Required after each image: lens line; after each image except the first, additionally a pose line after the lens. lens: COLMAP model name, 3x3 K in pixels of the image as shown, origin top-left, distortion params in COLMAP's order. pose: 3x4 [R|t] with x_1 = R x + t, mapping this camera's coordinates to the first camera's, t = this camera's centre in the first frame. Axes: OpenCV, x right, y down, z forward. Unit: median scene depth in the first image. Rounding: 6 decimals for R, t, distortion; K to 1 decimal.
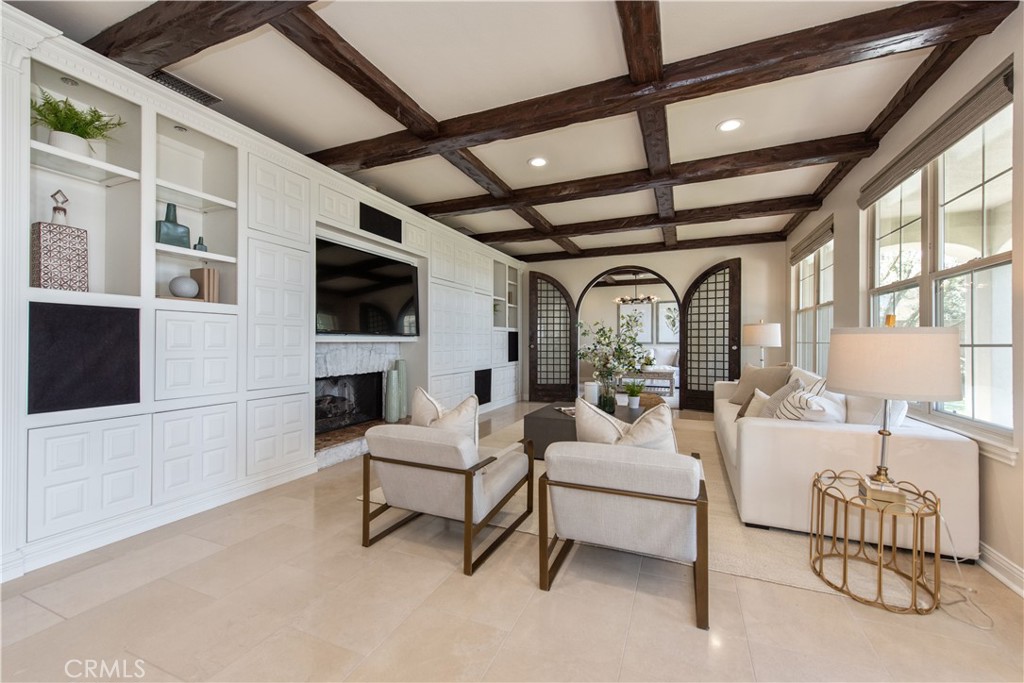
lens RADIAL K [[405.0, 0, 517.6], [0, 405.0, 338.6], [0, 0, 1]] dist [-0.002372, -0.000824]
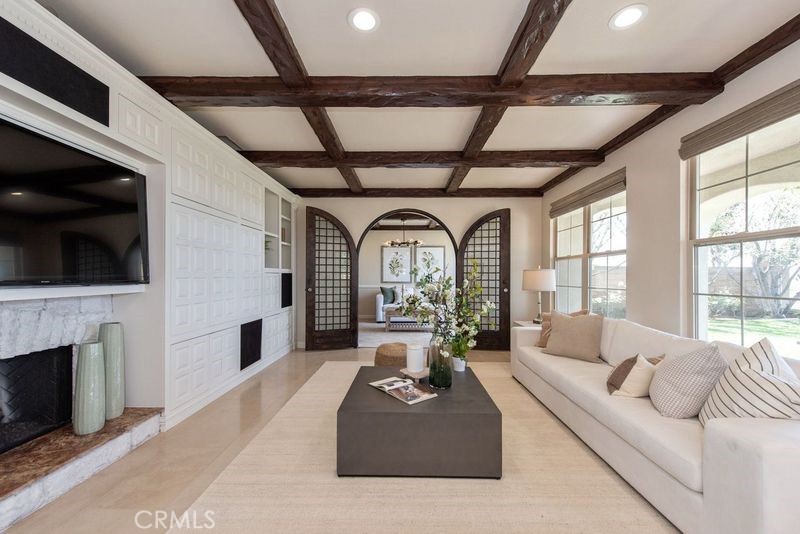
lens RADIAL K [[316.4, 0, 398.6], [0, 316.4, 273.1], [0, 0, 1]] dist [-0.002372, -0.000824]
pose [[0.927379, 0.006472, 0.374067, -0.048408], [-0.005755, 0.999979, -0.003033, -0.018412], [-0.374078, 0.000660, 0.927397, 0.298907]]
